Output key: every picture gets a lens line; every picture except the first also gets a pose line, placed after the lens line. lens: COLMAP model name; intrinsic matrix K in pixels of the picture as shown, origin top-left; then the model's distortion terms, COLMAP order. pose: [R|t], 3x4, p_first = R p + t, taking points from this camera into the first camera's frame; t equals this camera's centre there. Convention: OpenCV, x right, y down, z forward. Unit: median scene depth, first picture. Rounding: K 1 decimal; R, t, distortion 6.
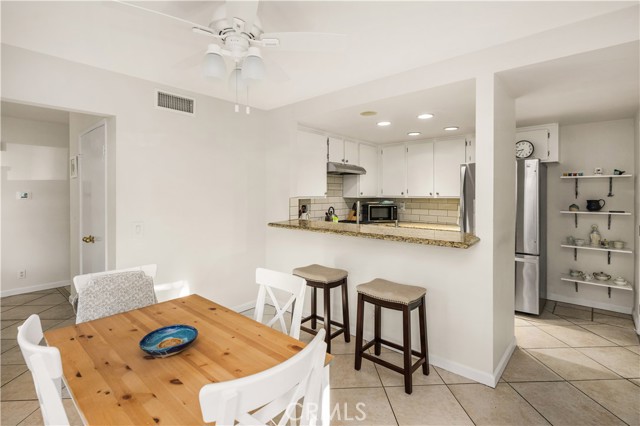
lens RADIAL K [[299.5, 0, 309.3], [0, 299.5, 197.3], [0, 0, 1]] dist [0.015414, 0.000025]
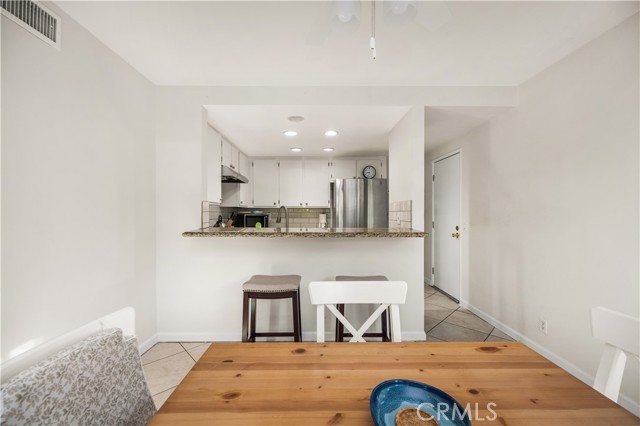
lens RADIAL K [[263.9, 0, 309.9], [0, 263.9, 212.5], [0, 0, 1]] dist [-0.000658, -0.000233]
pose [[0.741529, 0.002898, 0.670914, -0.274509], [0.007937, 0.999883, -0.013091, 0.037272], [-0.670873, 0.015033, 0.741419, 0.235234]]
